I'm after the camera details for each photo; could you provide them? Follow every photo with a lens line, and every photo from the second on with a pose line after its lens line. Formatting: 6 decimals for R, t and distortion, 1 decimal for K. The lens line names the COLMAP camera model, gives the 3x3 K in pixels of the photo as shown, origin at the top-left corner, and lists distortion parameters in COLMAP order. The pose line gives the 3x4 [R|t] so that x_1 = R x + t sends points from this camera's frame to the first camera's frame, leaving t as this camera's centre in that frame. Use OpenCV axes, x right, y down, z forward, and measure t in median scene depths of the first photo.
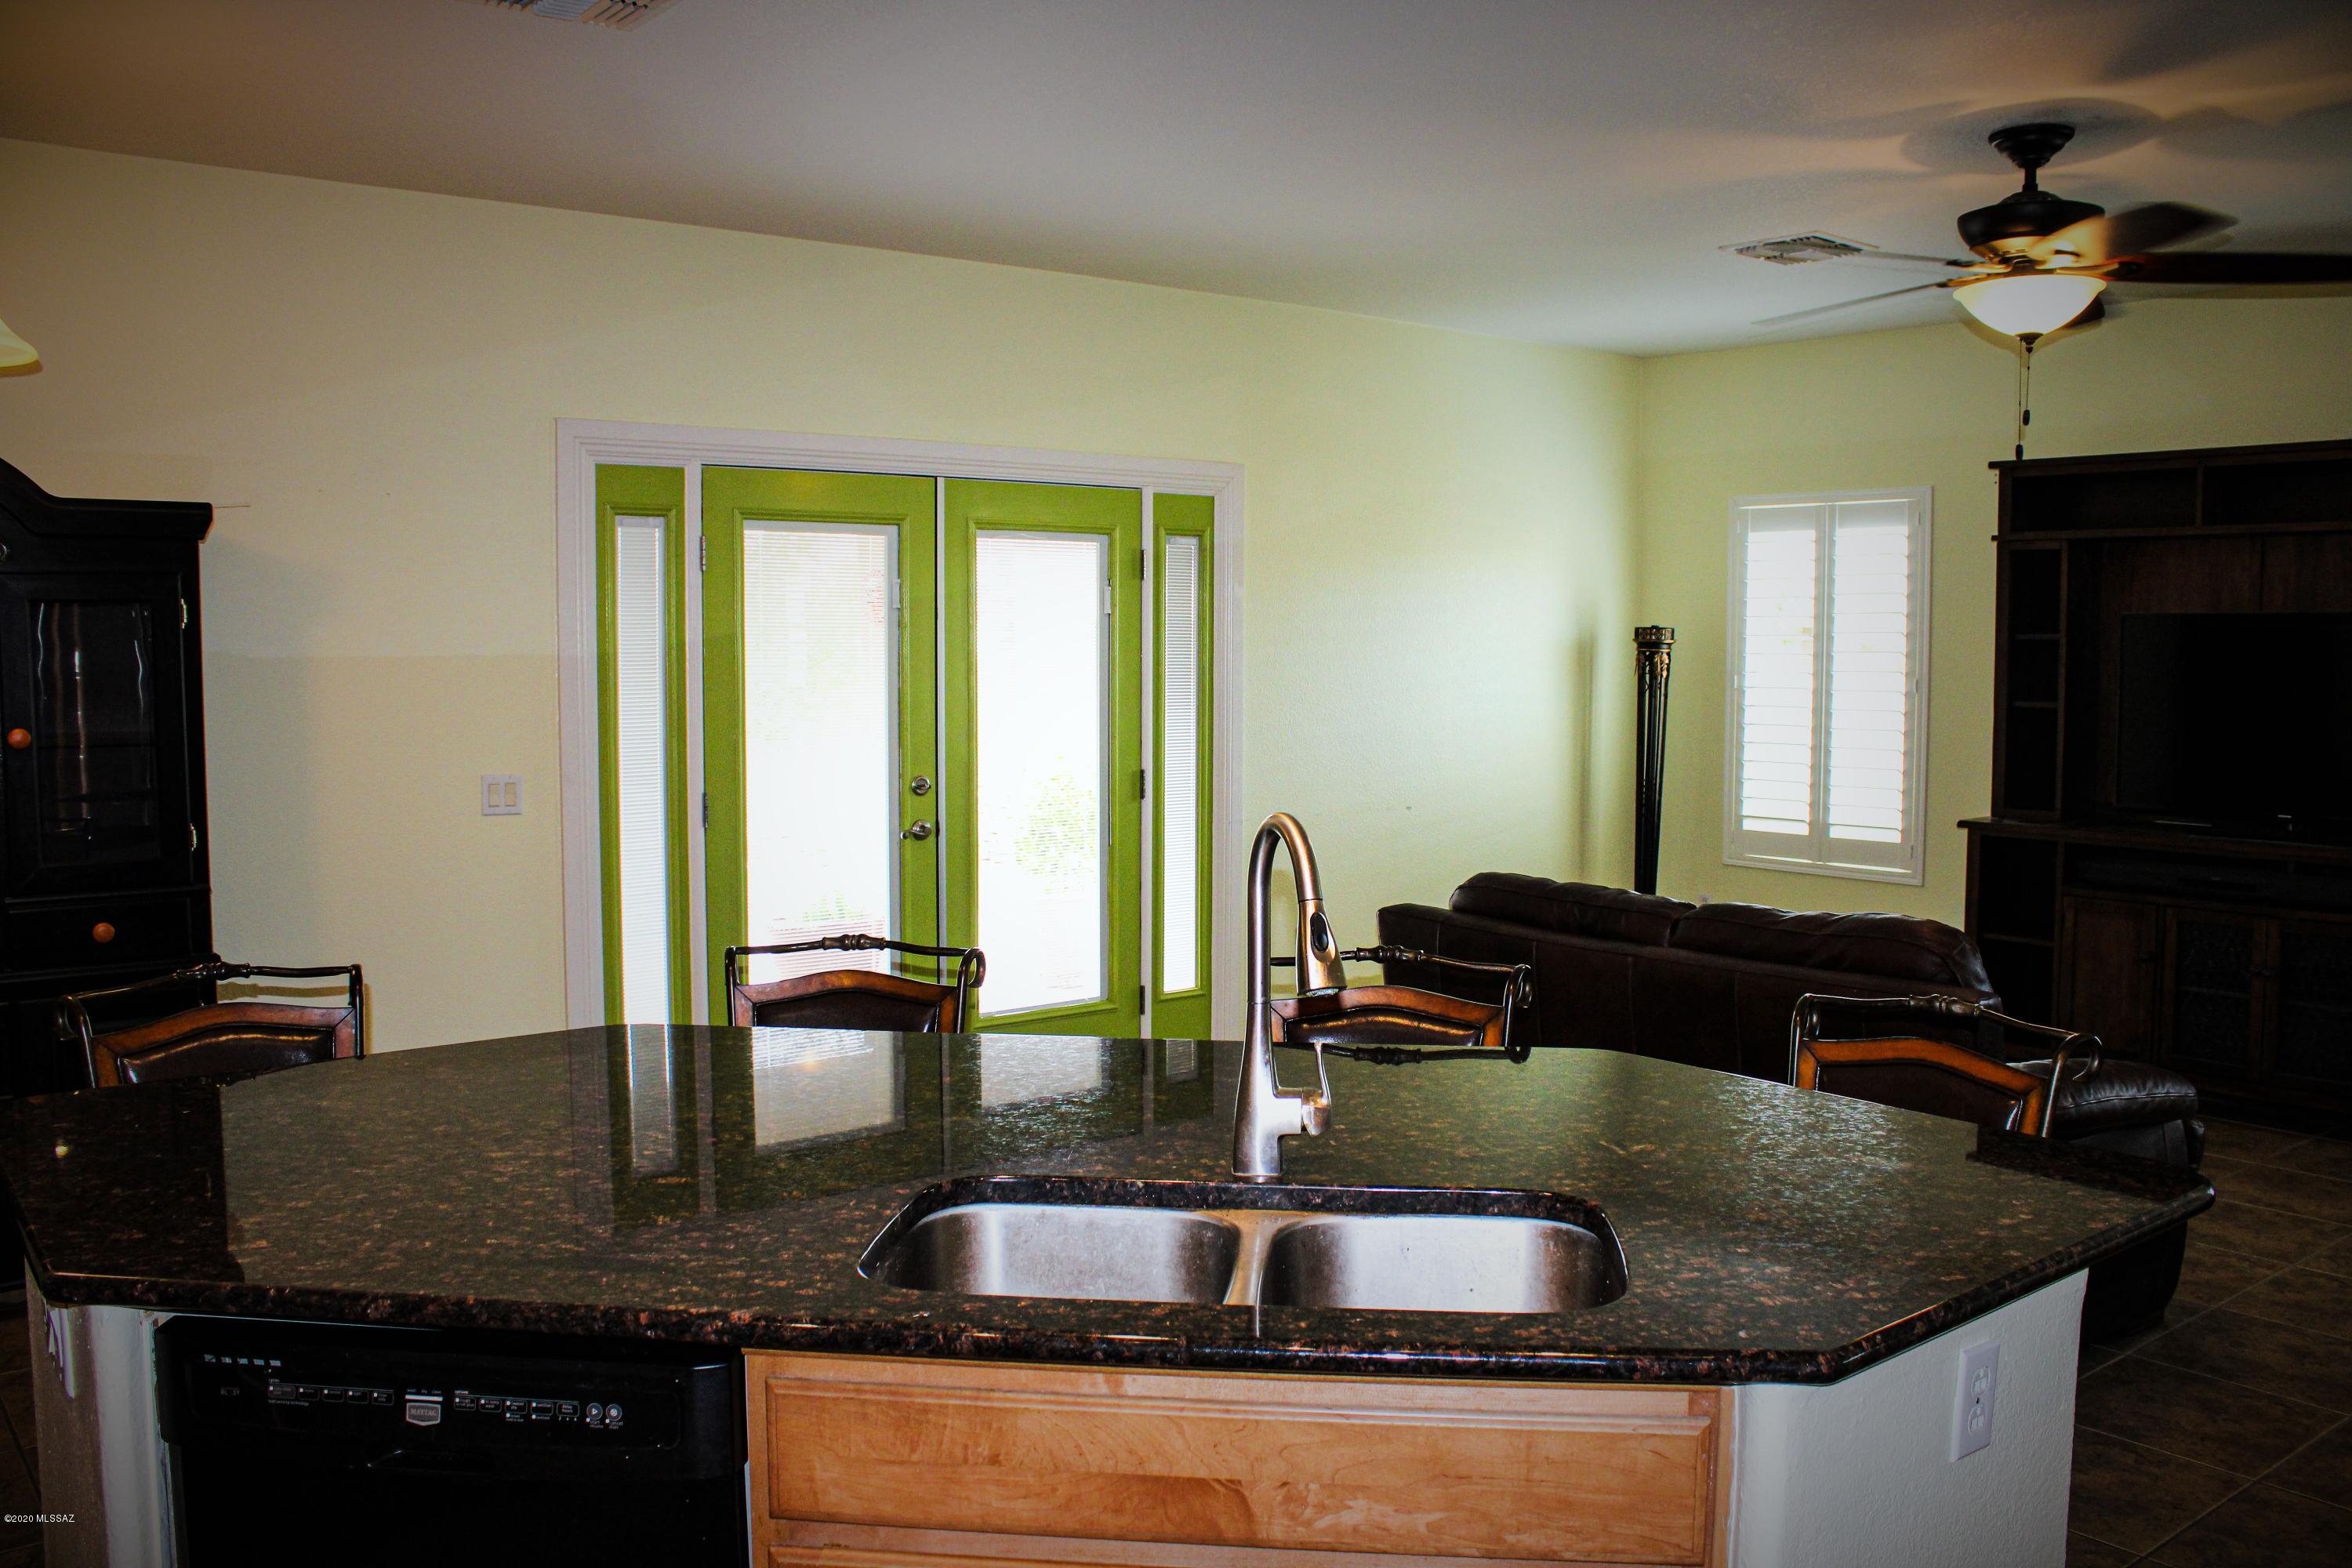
lens RADIAL K [[1998.4, 0, 1176.0], [0, 1998.4, 784.0], [0, 0, 1]] dist [-0.053612, 0.003463]
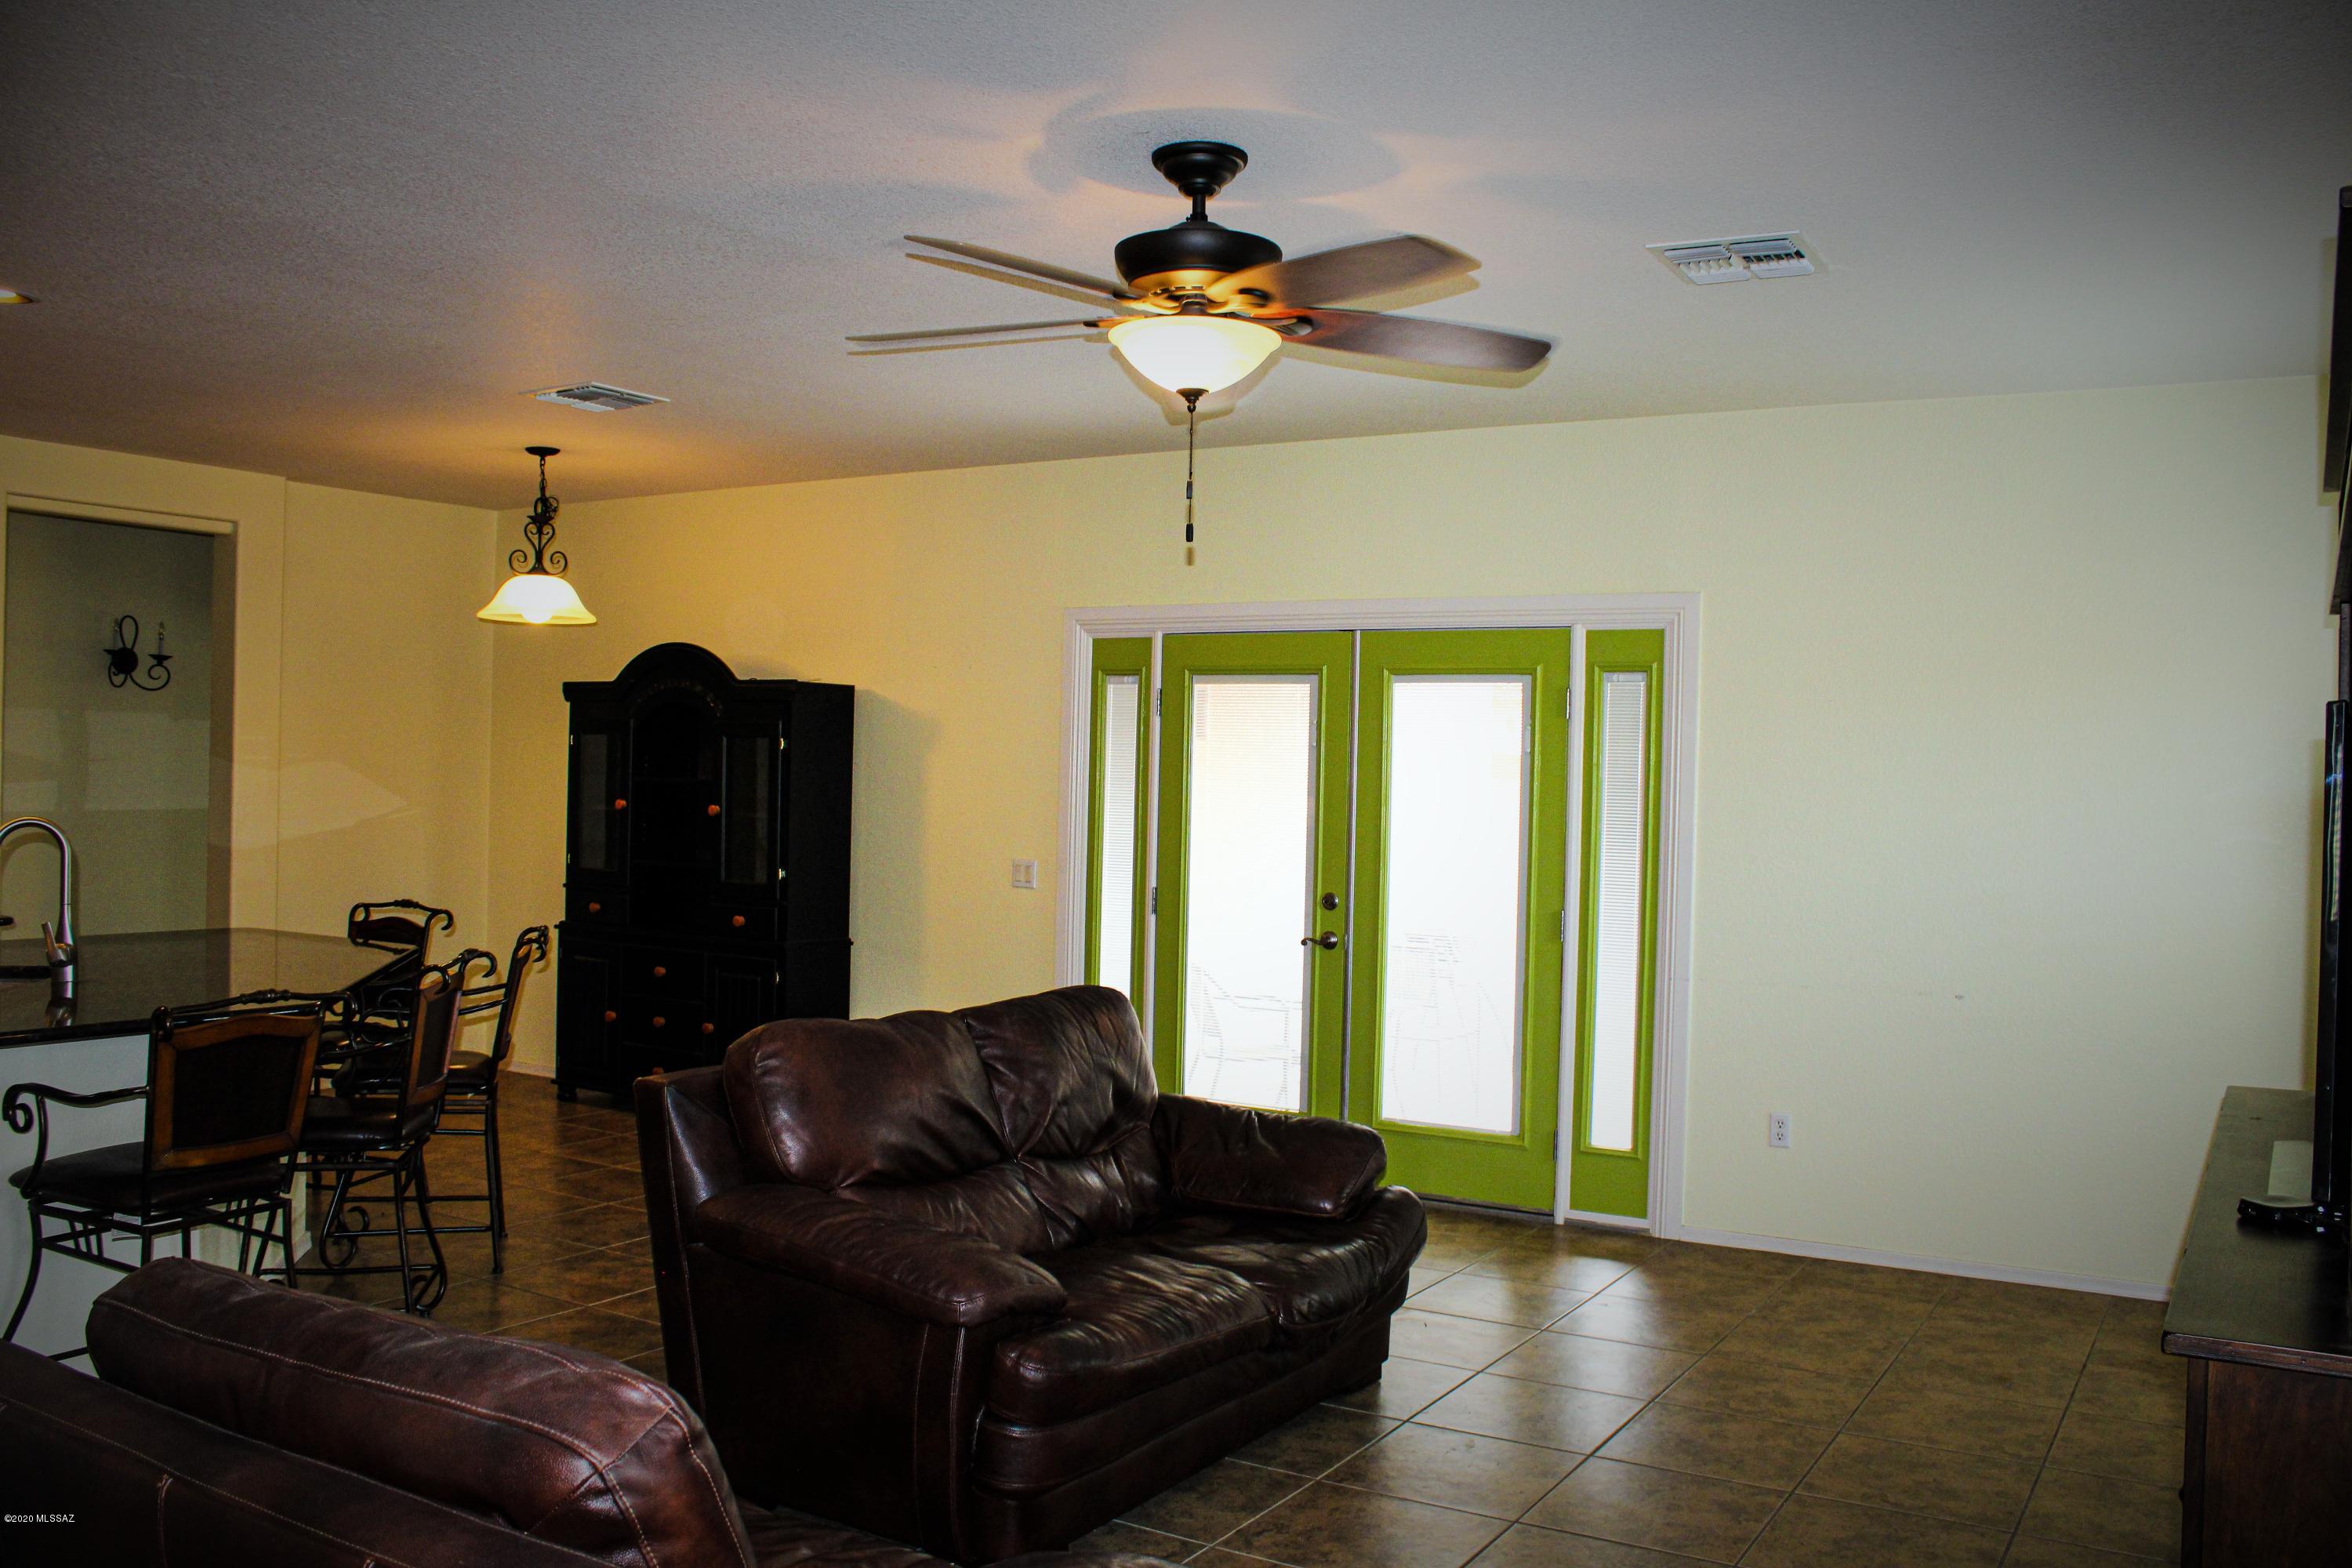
lens RADIAL K [[1998.4, 0, 1176.0], [0, 1998.4, 784.0], [0, 0, 1]] dist [-0.053612, 0.003463]
pose [[0.356946, 0.005530, -0.934109, 0.968048], [-0.096957, 0.994801, -0.031160, -0.022977], [0.929079, 0.101691, 0.355627, 0.543802]]
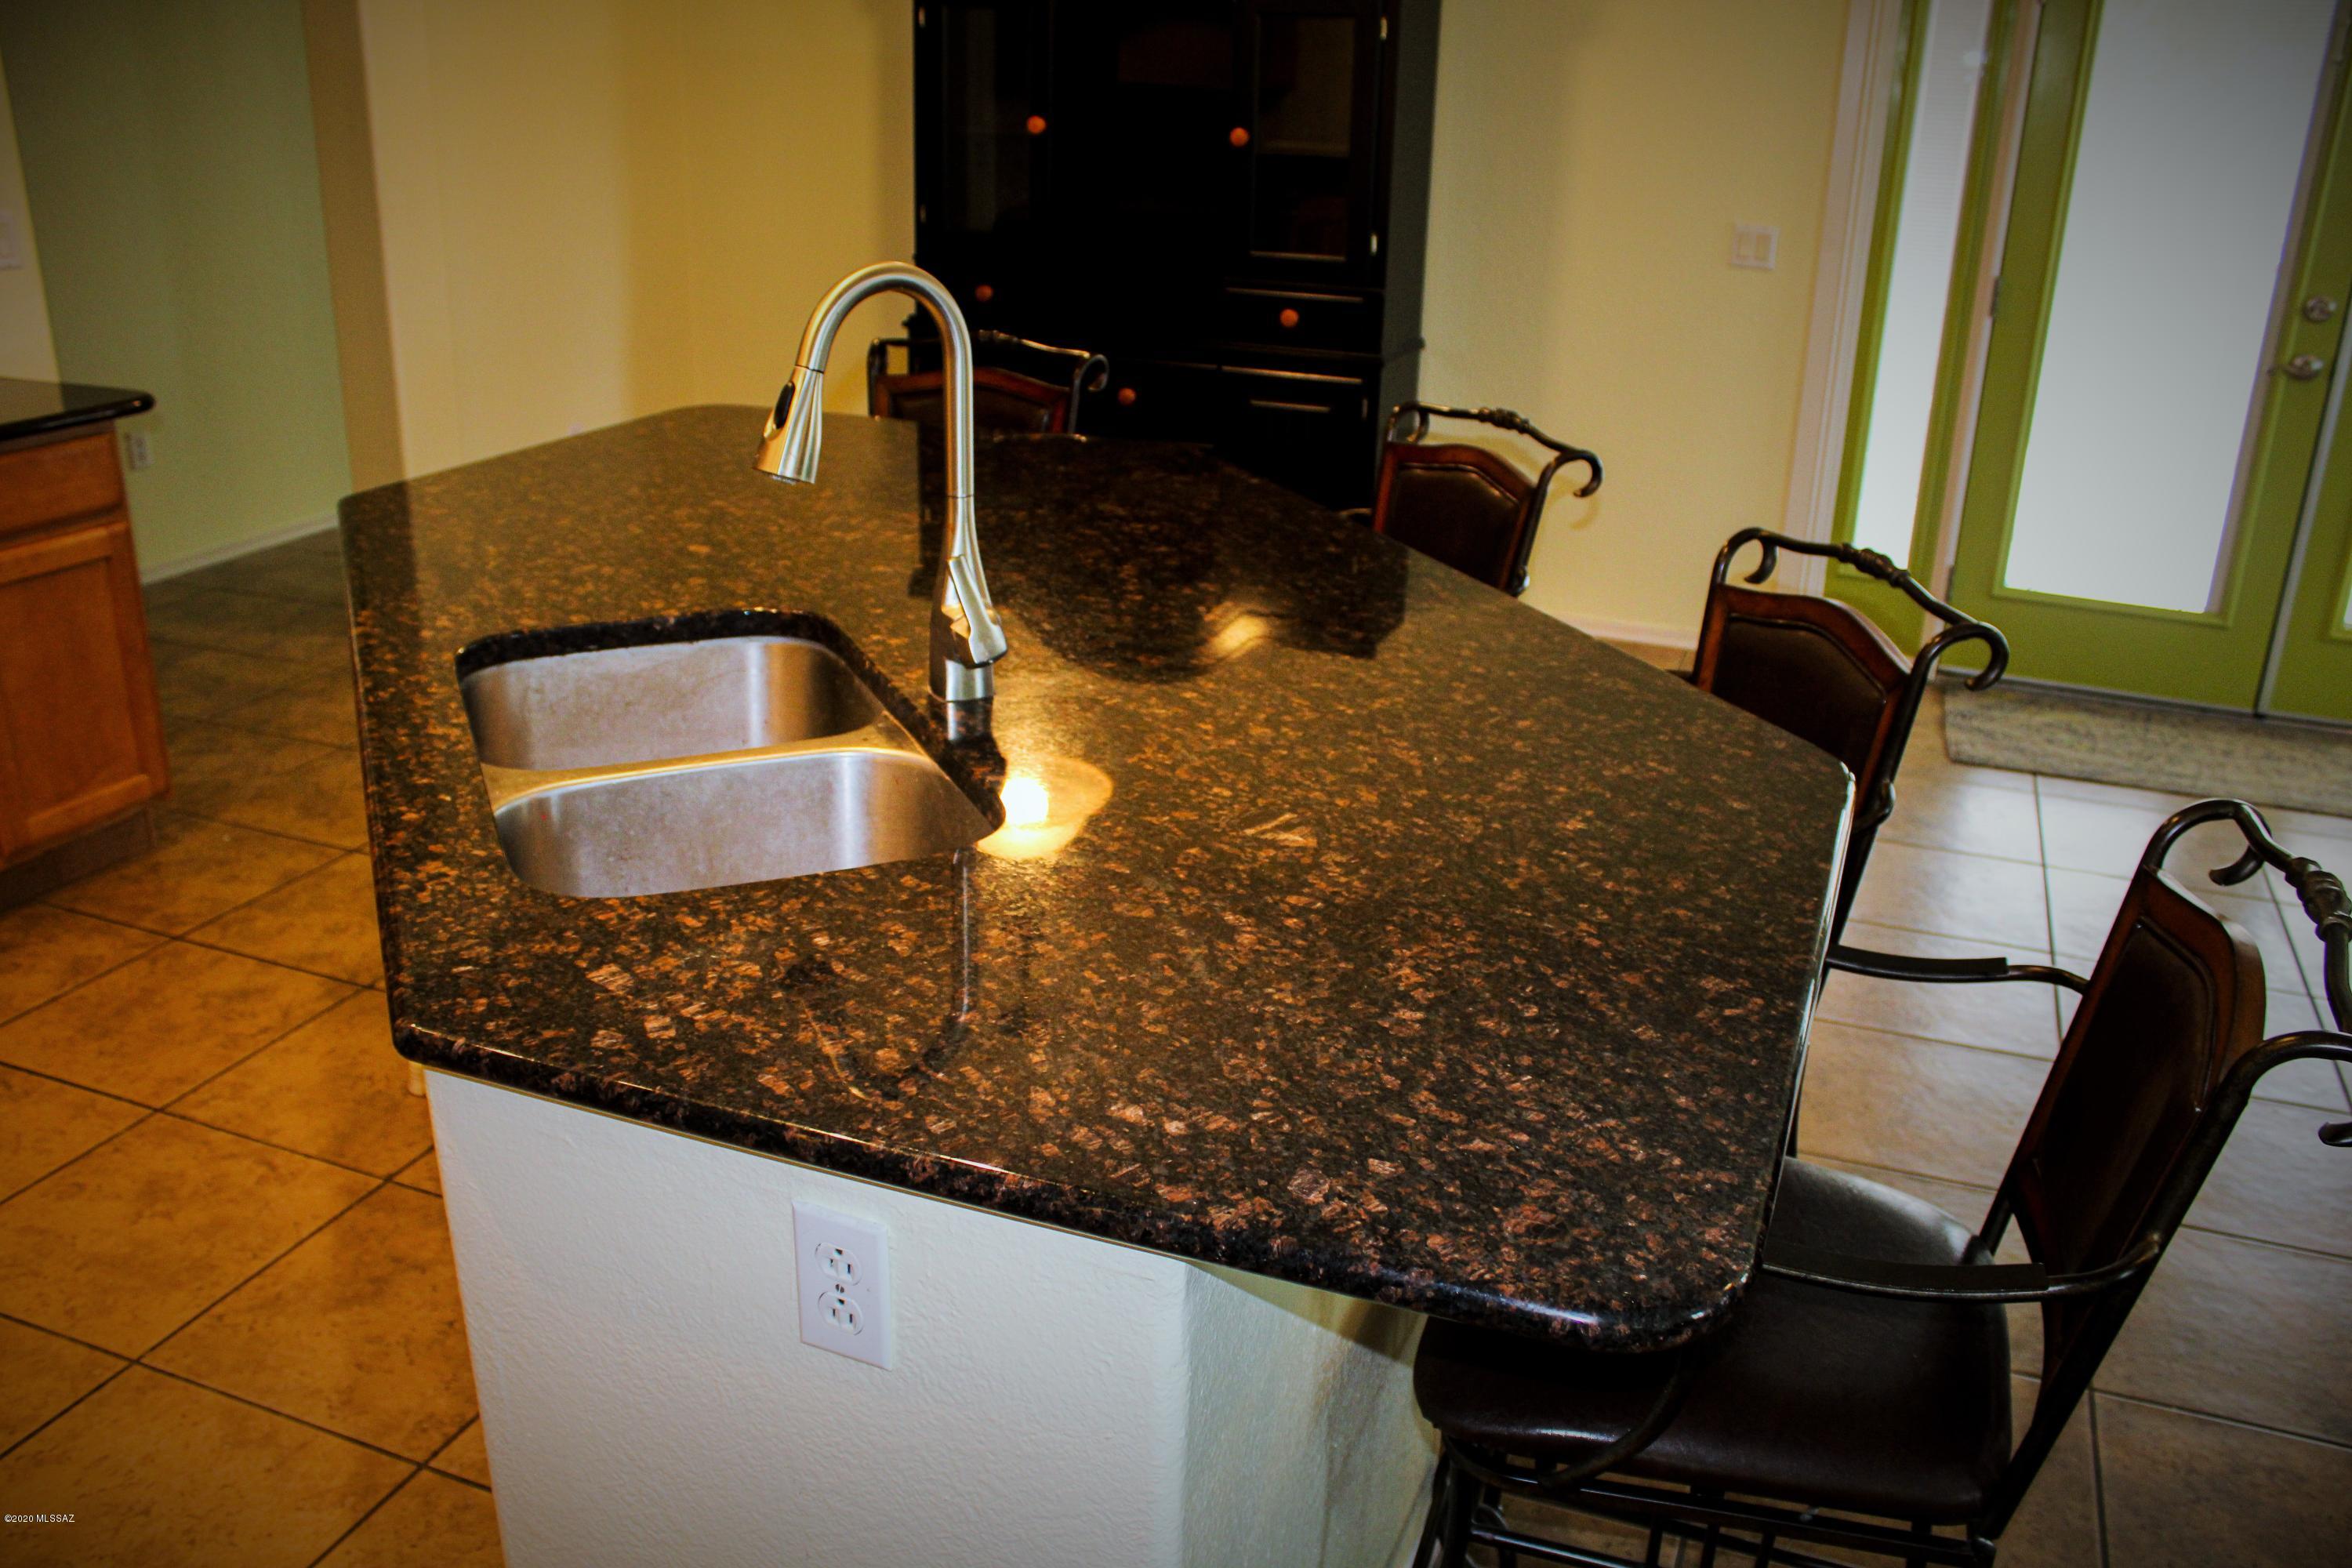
lens RADIAL K [[1912.5, 0, 1176.0], [0, 1912.5, 784.0], [0, 0, 1]] dist [-0.069805, -0.001939]
pose [[0.485119, 0.328194, -0.810524, 0.316131], [-0.095176, 0.941208, 0.324144, -0.017938], [0.869253, -0.080106, 0.487834, 0.281637]]
